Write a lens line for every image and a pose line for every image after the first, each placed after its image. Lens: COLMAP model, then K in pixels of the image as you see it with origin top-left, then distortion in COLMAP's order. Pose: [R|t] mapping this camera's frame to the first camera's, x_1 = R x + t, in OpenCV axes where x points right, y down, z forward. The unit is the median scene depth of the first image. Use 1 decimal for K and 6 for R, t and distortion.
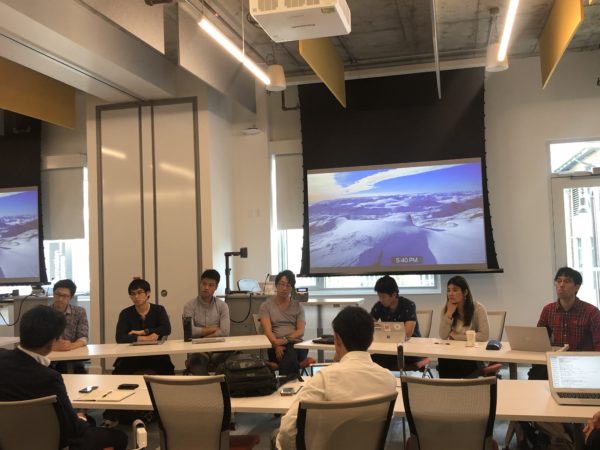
lens RADIAL K [[613.1, 0, 306.6], [0, 613.1, 228.1], [0, 0, 1]] dist [0.037793, 0.000000]
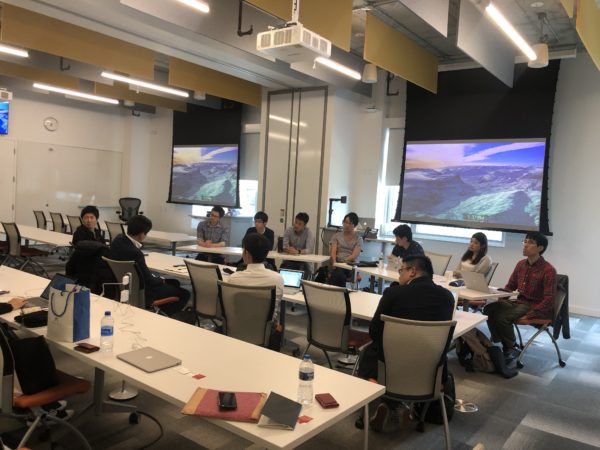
lens RADIAL K [[488.9, 0, 300.7], [0, 488.9, 223.0], [0, 0, 1]] dist [0.031677, -0.035378]
pose [[0.911154, 0.111593, -0.396669, 0.243733], [-0.074591, 0.991396, 0.107567, -0.018681], [0.405260, -0.068422, 0.911638, -0.066252]]
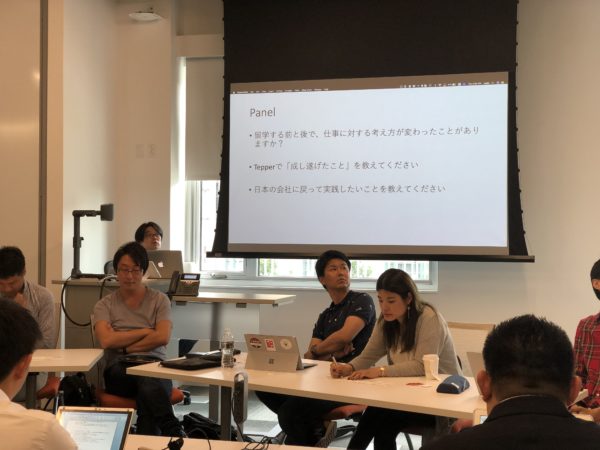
lens RADIAL K [[891.7, 0, 309.0], [0, 891.7, 222.6], [0, 0, 1]] dist [0.082147, 0.000000]
pose [[0.998913, 0.041446, -0.021314, 0.111062], [-0.040679, 0.998551, 0.035216, 0.010209], [0.022742, -0.034310, 0.999152, 0.105587]]
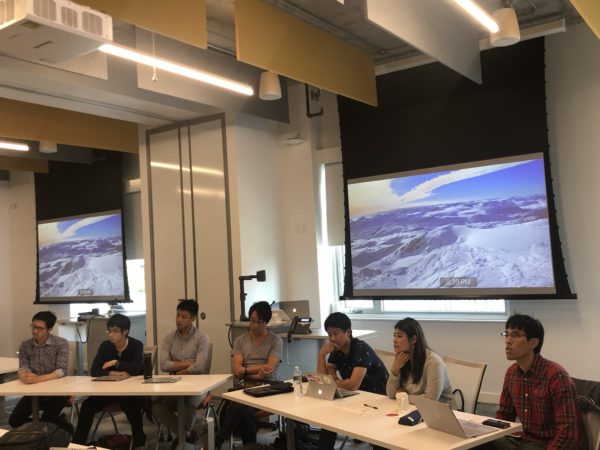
lens RADIAL K [[613.1, 0, 299.8], [0, 613.1, 220.6], [0, 0, 1]] dist [0.037793, 0.000000]
pose [[0.928890, -0.038690, -0.368330, 0.279426], [0.036409, 0.999251, -0.013144, -0.027508], [0.368563, -0.001201, 0.929602, 0.150016]]
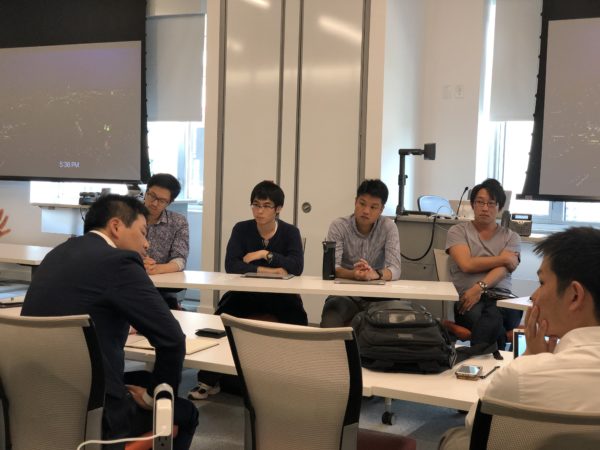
lens RADIAL K [[891.7, 0, 304.0], [0, 891.7, 222.8], [0, 0, 1]] dist [0.082147, 0.000000]
pose [[0.964287, 0.077249, -0.253342, 0.009099], [-0.052224, 0.993198, 0.104065, 0.022928], [0.259658, -0.087117, 0.961763, 0.080775]]
